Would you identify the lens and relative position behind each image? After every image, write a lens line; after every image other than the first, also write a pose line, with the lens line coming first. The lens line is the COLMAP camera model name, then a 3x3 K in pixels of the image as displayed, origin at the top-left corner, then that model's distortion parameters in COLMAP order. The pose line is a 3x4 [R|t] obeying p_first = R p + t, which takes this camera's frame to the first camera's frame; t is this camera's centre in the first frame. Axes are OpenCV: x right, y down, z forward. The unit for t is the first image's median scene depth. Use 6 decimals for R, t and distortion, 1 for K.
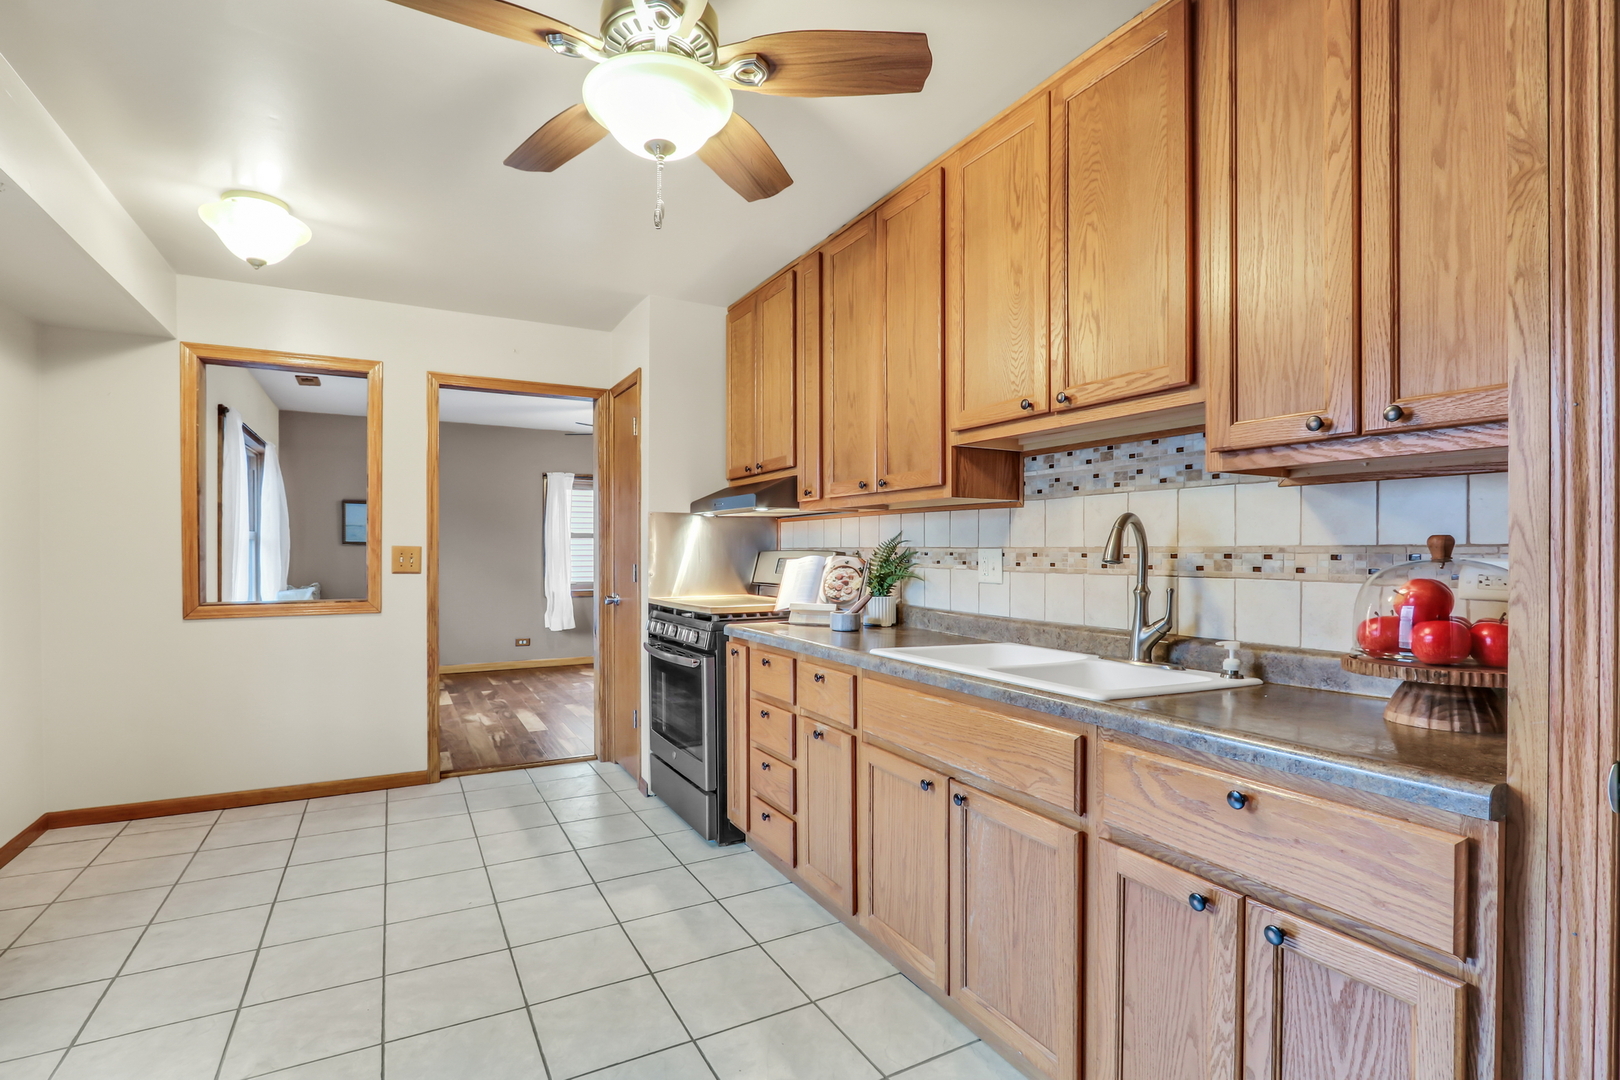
lens RADIAL K [[771.5, 0, 799.2], [0, 771.5, 551.3], [0, 0, 1]] dist [-0.019263, -0.000440]
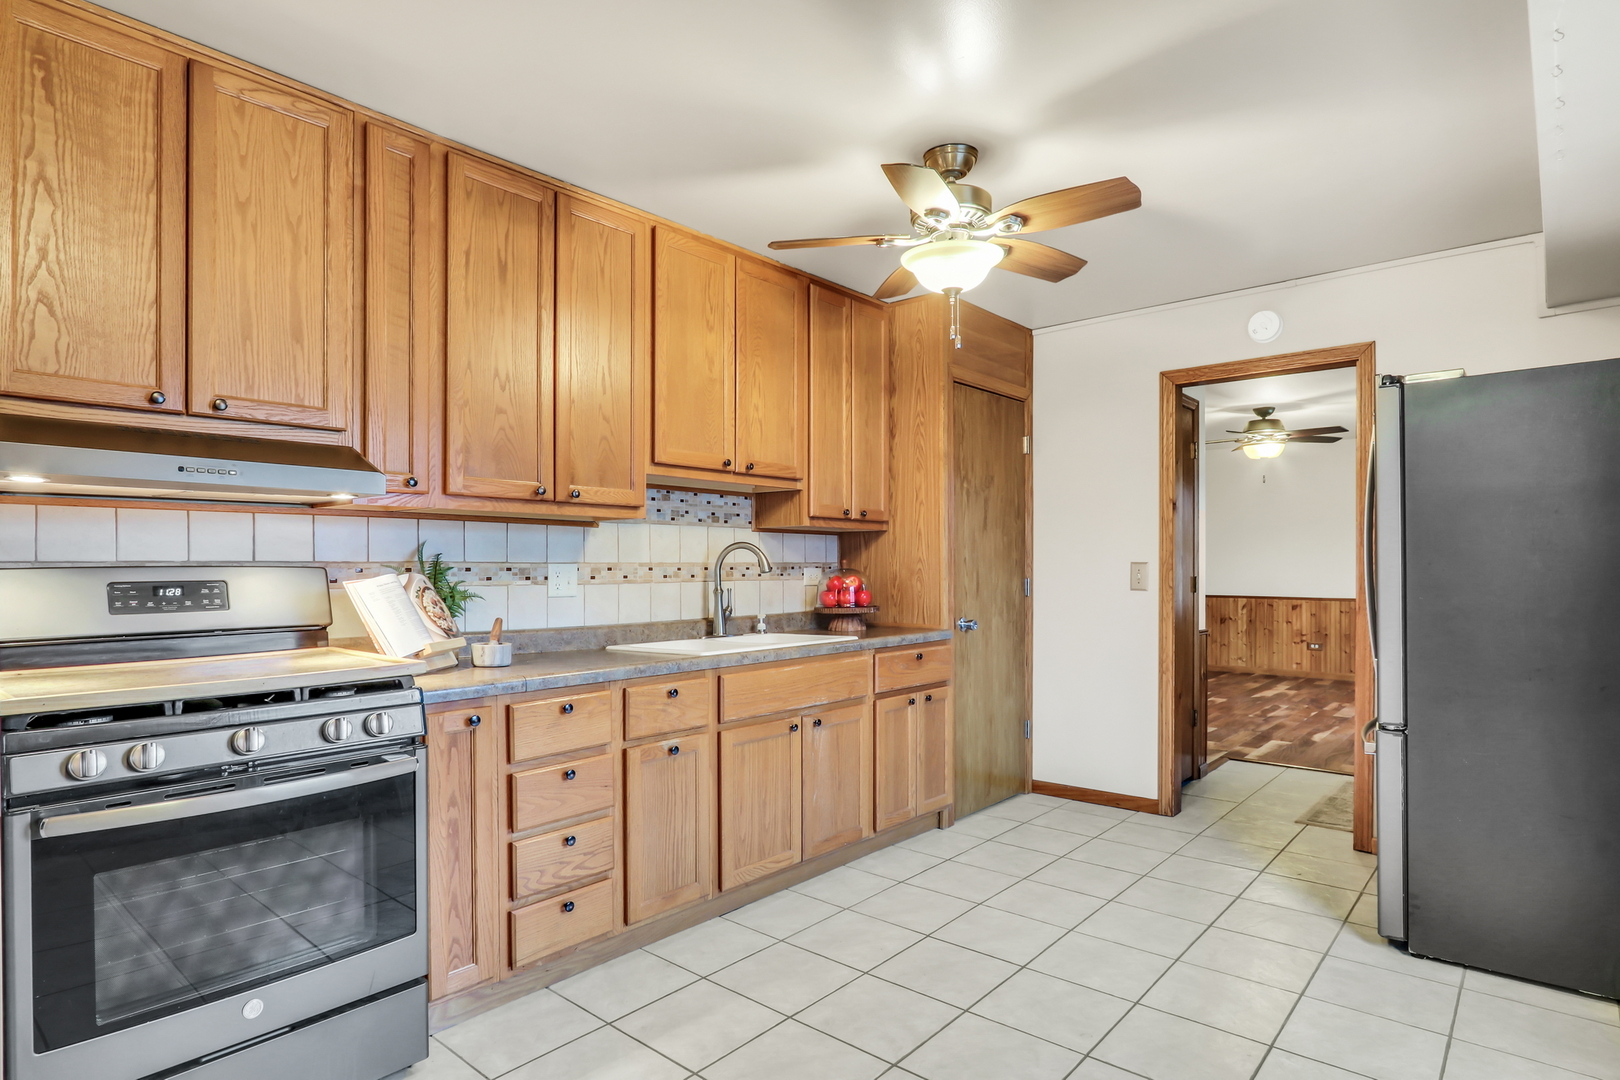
lens RADIAL K [[884.8, 0, 802.8], [0, 884.8, 556.1], [0, 0, 1]] dist [-0.000271, 0.002143]
pose [[-0.348867, 0.009530, 0.937124, -0.847575], [0.001949, 0.999954, -0.009443, -0.001515], [-0.937170, -0.001468, -0.348869, 0.948851]]
